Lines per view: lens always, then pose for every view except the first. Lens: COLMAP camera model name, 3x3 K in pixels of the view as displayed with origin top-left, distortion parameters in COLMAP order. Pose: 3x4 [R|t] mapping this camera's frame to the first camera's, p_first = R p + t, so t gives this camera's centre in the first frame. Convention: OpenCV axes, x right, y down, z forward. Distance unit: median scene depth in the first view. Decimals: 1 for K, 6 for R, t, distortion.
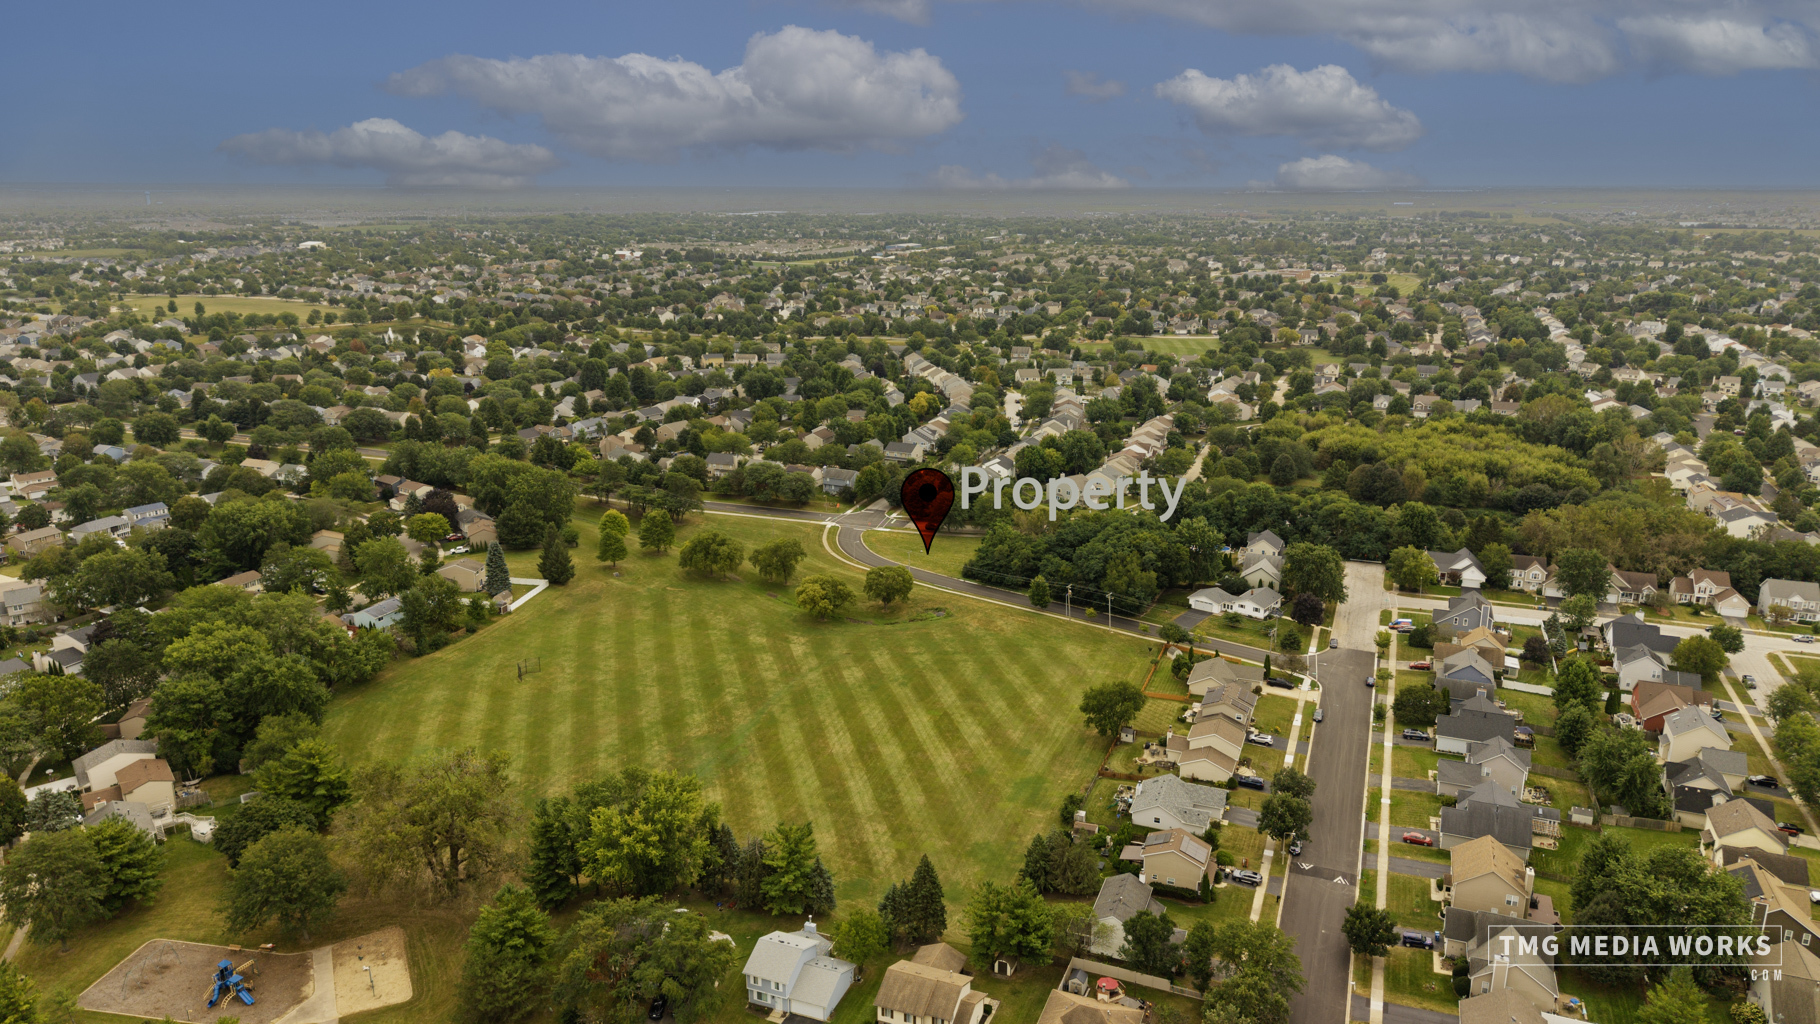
lens RADIAL K [[1196.0, 0, 910.0], [0, 1196.0, 512.0], [0, 0, 1]] dist [0.059956, -0.072915]
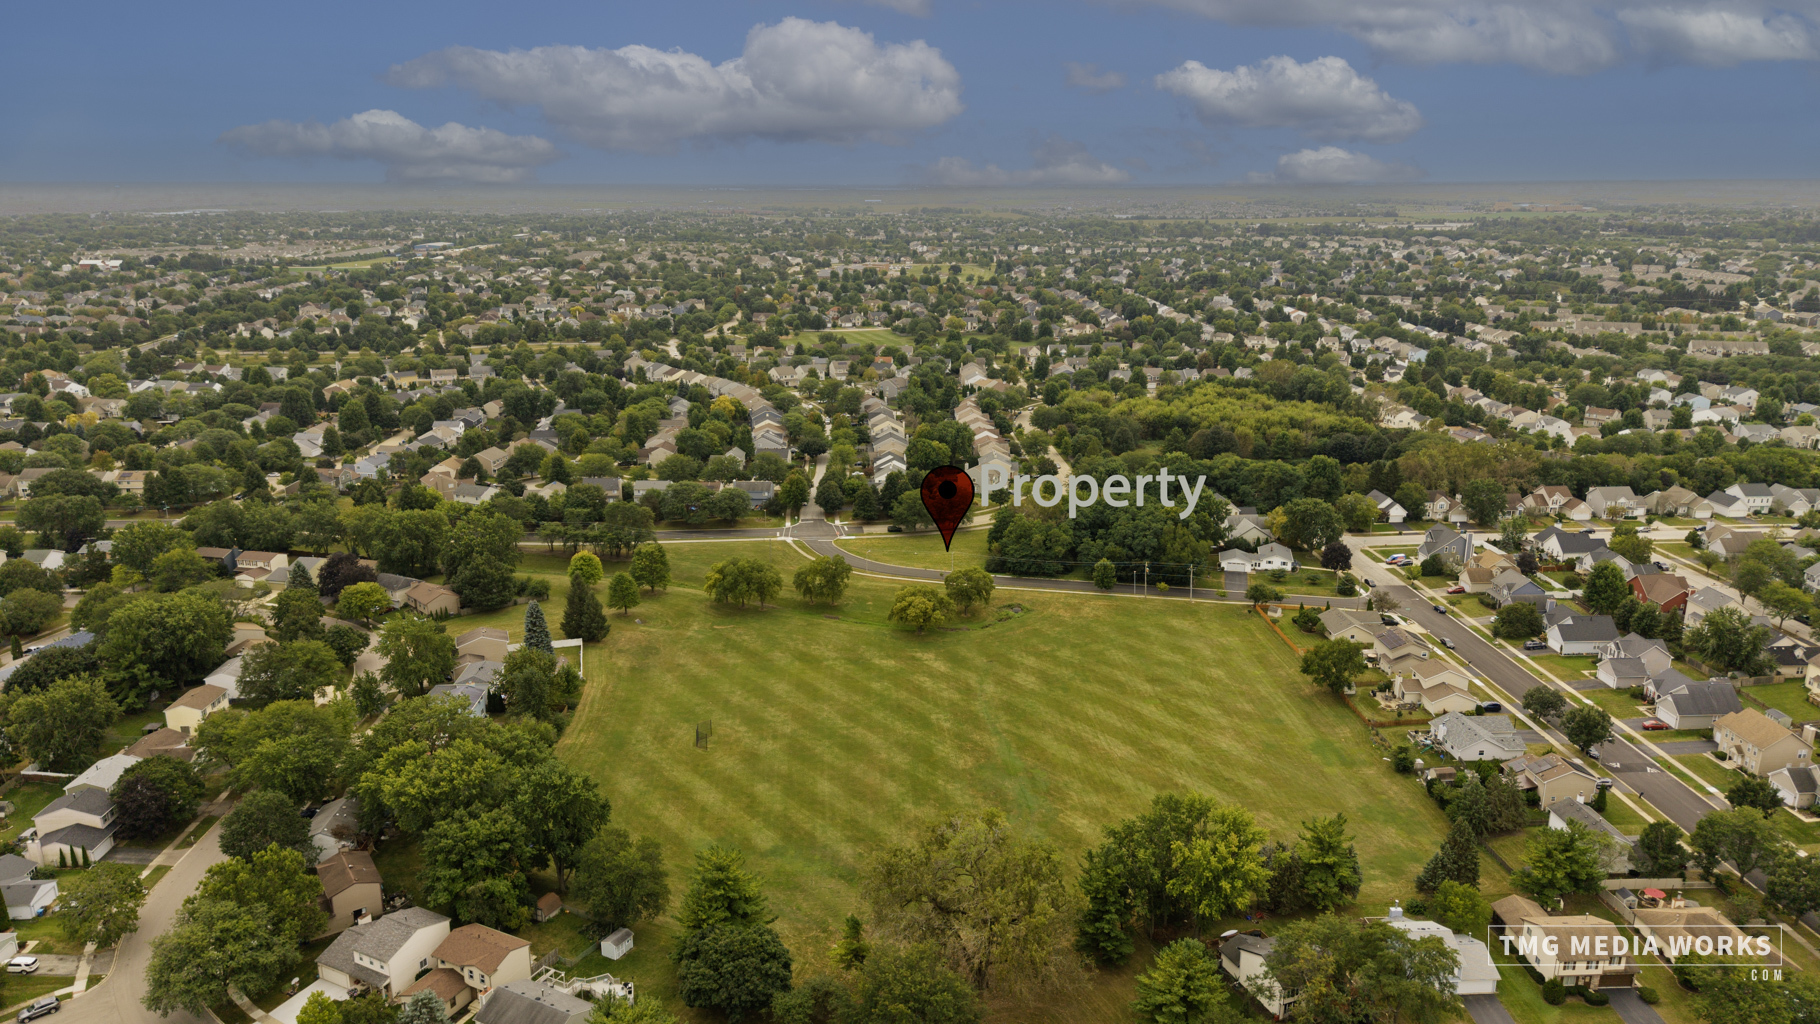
lens RADIAL K [[1196.0, 0, 910.0], [0, 1196.0, 512.0], [0, 0, 1]] dist [0.059956, -0.072915]
pose [[0.913850, -0.112441, 0.390173, -0.451339], [0.111979, 0.993420, 0.024012, -0.030120], [-0.390305, 0.021748, 0.920429, 0.128229]]
